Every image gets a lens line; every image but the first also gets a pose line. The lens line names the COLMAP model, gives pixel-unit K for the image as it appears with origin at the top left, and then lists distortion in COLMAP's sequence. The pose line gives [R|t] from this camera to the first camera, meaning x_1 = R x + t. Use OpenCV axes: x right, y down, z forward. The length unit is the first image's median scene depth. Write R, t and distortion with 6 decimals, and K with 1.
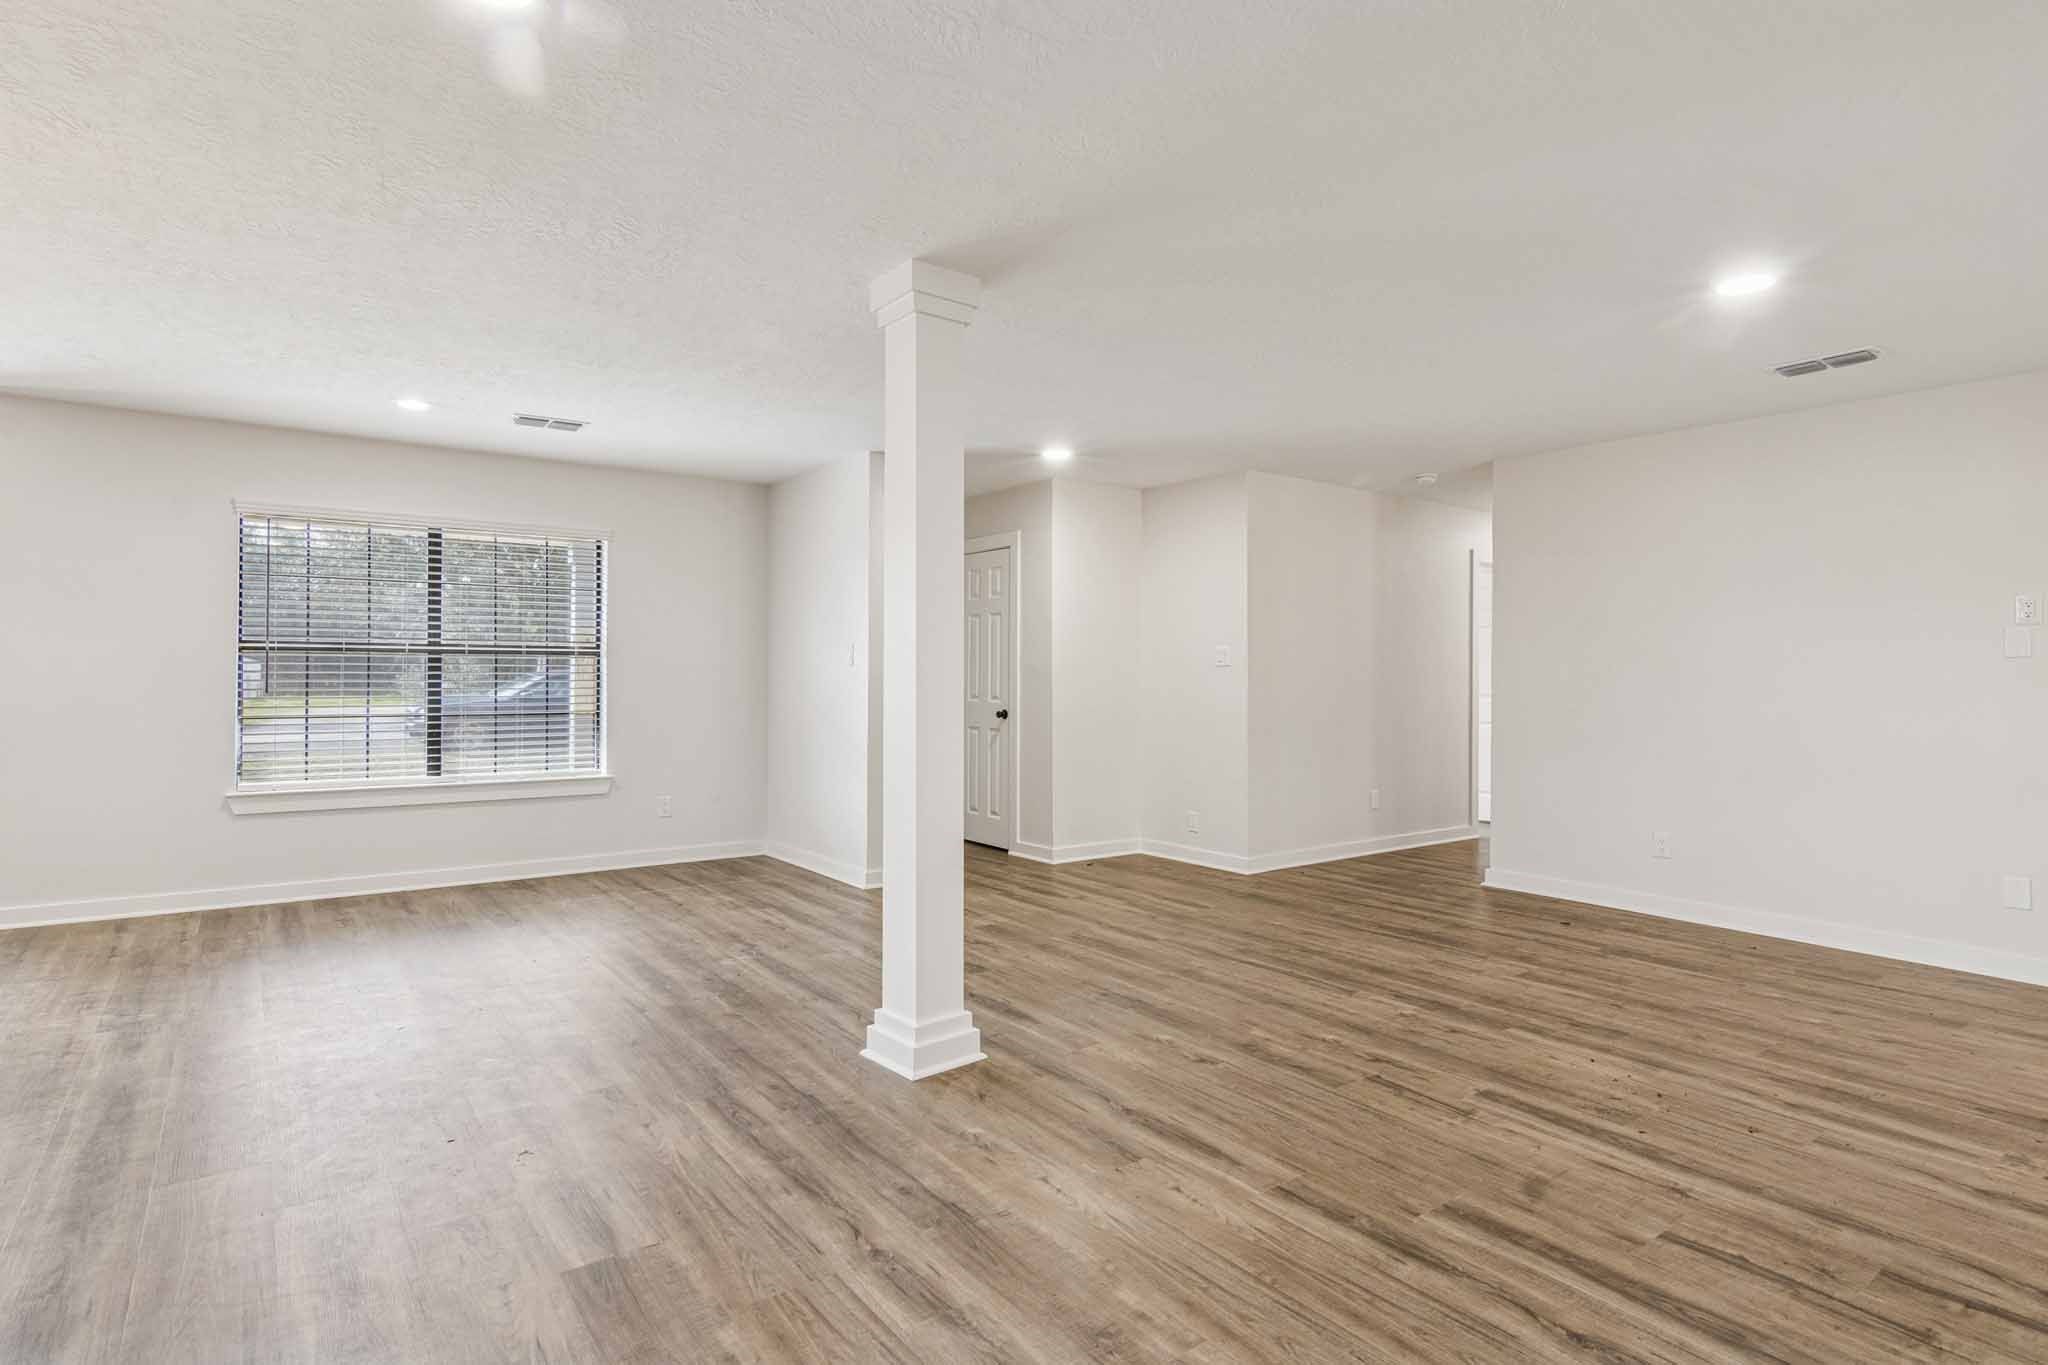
lens RADIAL K [[1053.3, 0, 1016.4], [0, 1053.3, 679.3], [0, 0, 1]] dist [-0.003968, 0.000806]
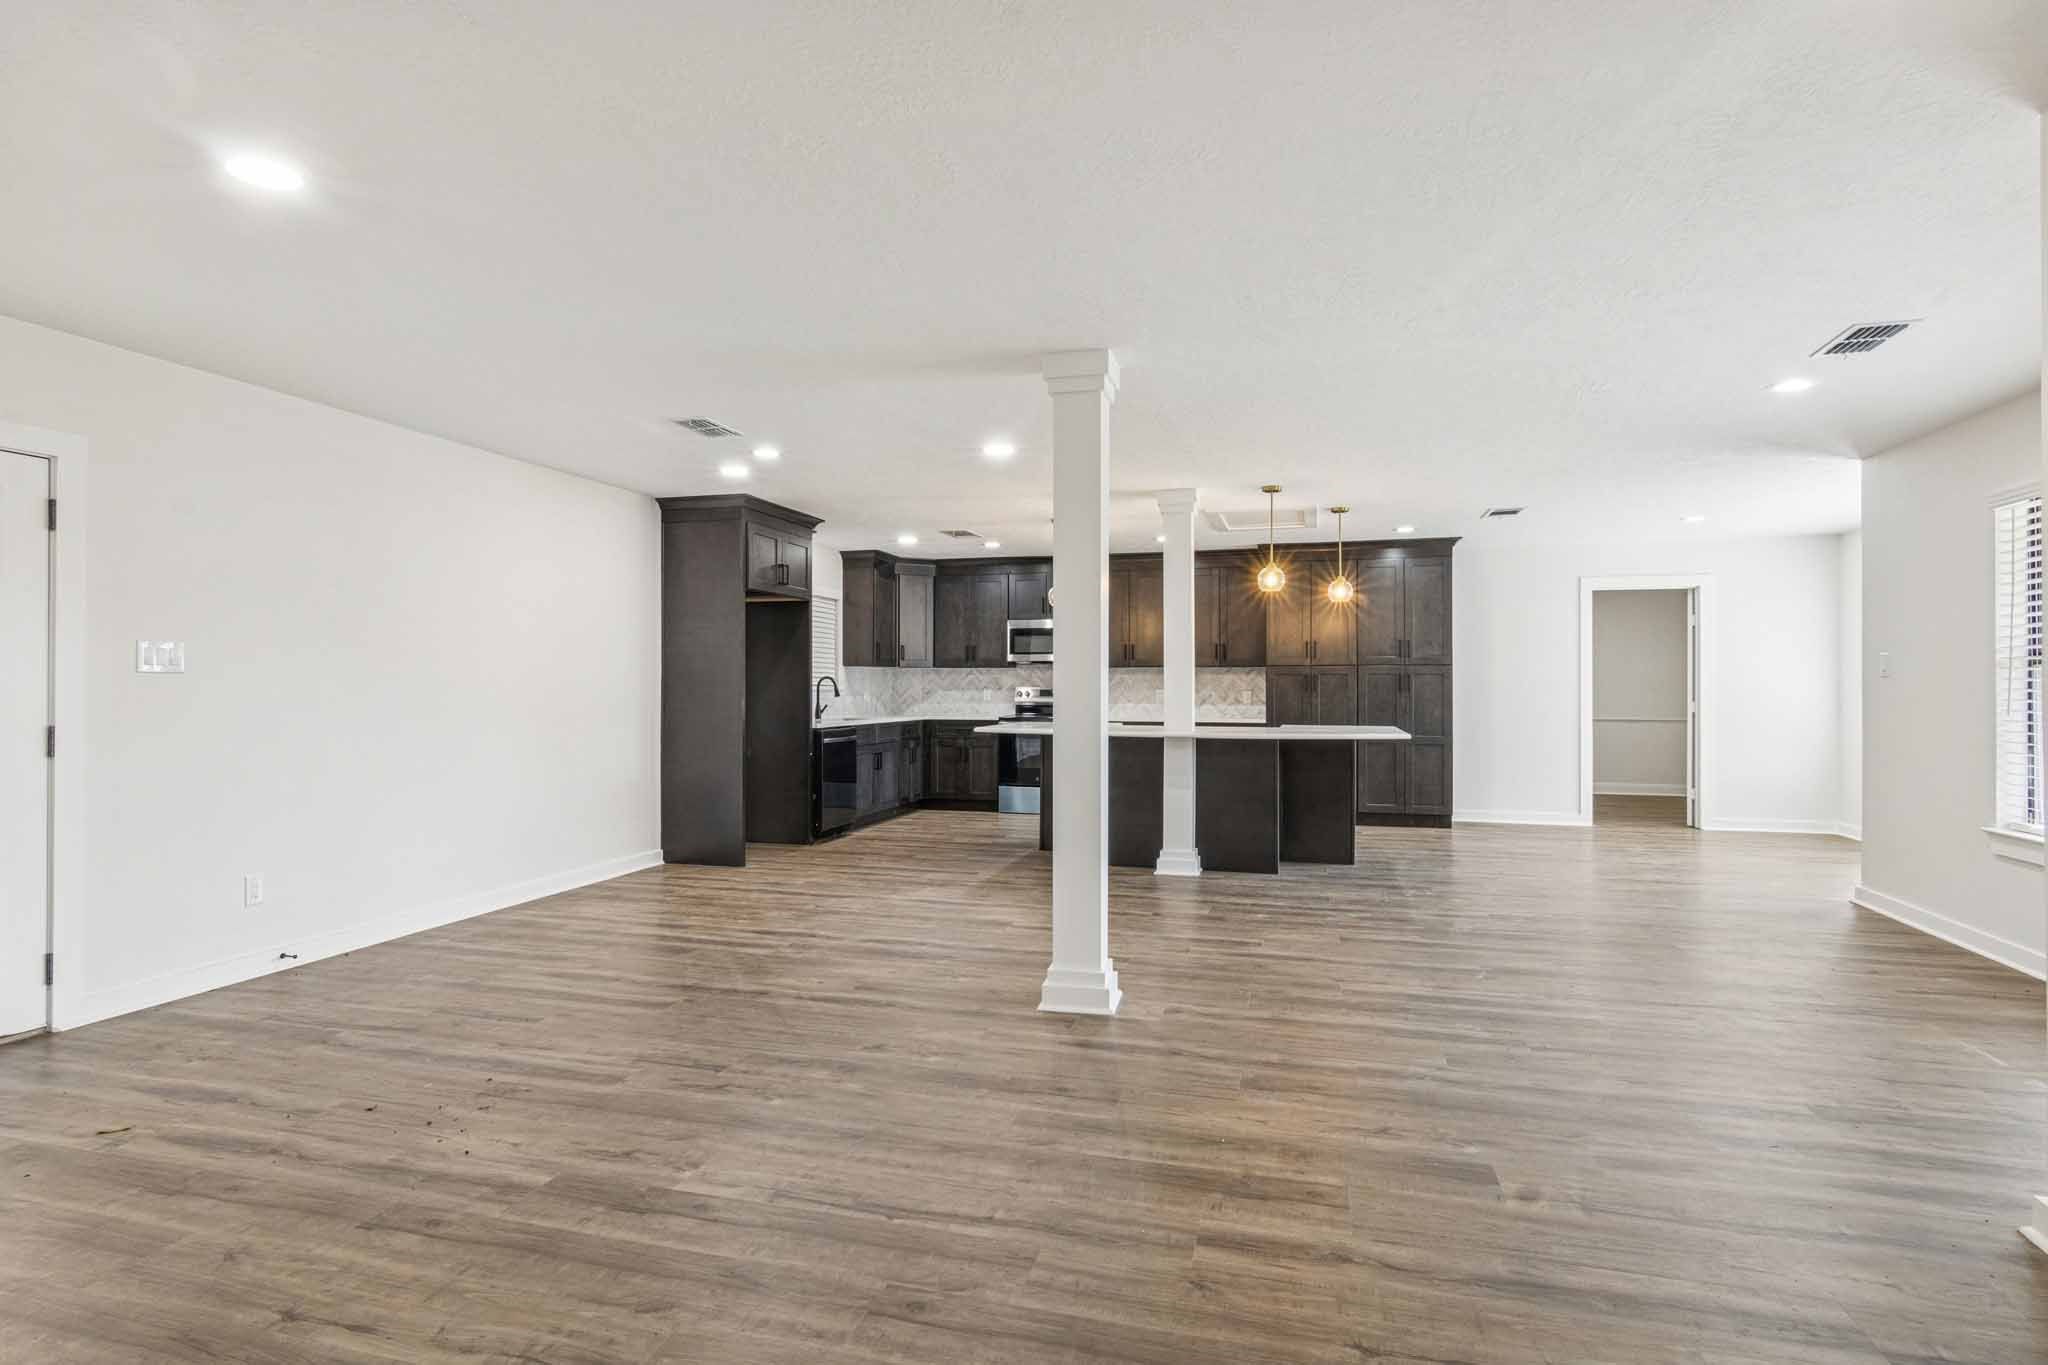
lens RADIAL K [[1053.3, 0, 1035.9], [0, 1053.3, 686.4], [0, 0, 1]] dist [-0.003968, 0.000806]
pose [[-0.784694, -0.008771, -0.619821, 0.747521], [-0.009847, 0.999950, -0.001684, -0.005916], [0.619805, 0.004782, -0.784741, 2.017520]]
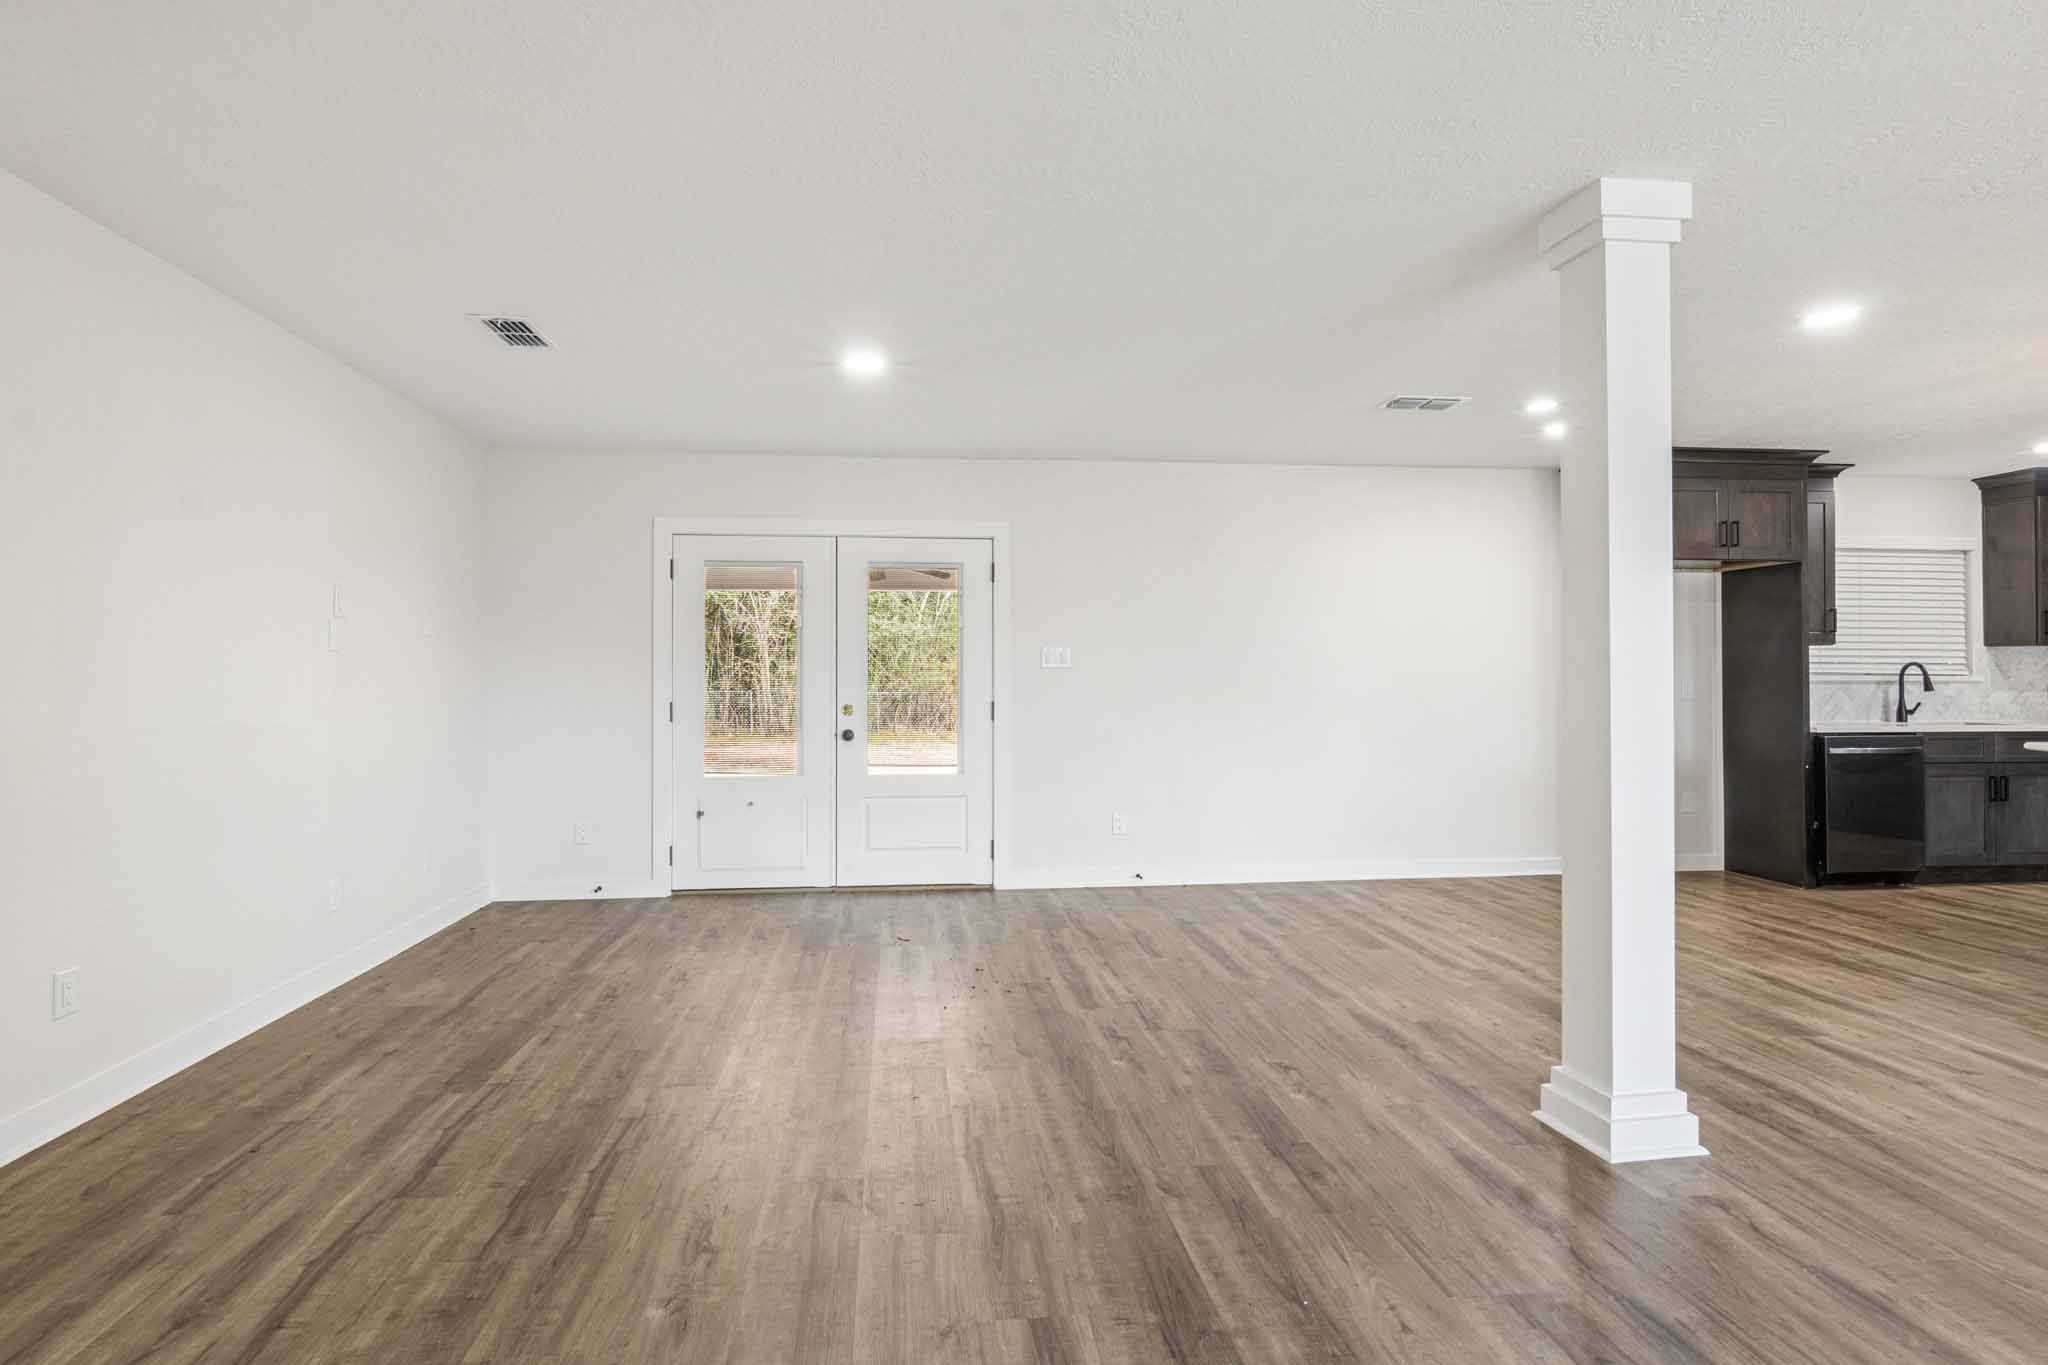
lens RADIAL K [[1053.3, 0, 988.7], [0, 1053.3, 693.9], [0, 0, 1]] dist [-0.003968, 0.000806]
pose [[-0.858781, -0.016008, 0.512093, -0.085773], [-0.004601, 0.999712, 0.023534, -0.010537], [-0.512322, 0.017854, -0.858608, 2.062355]]
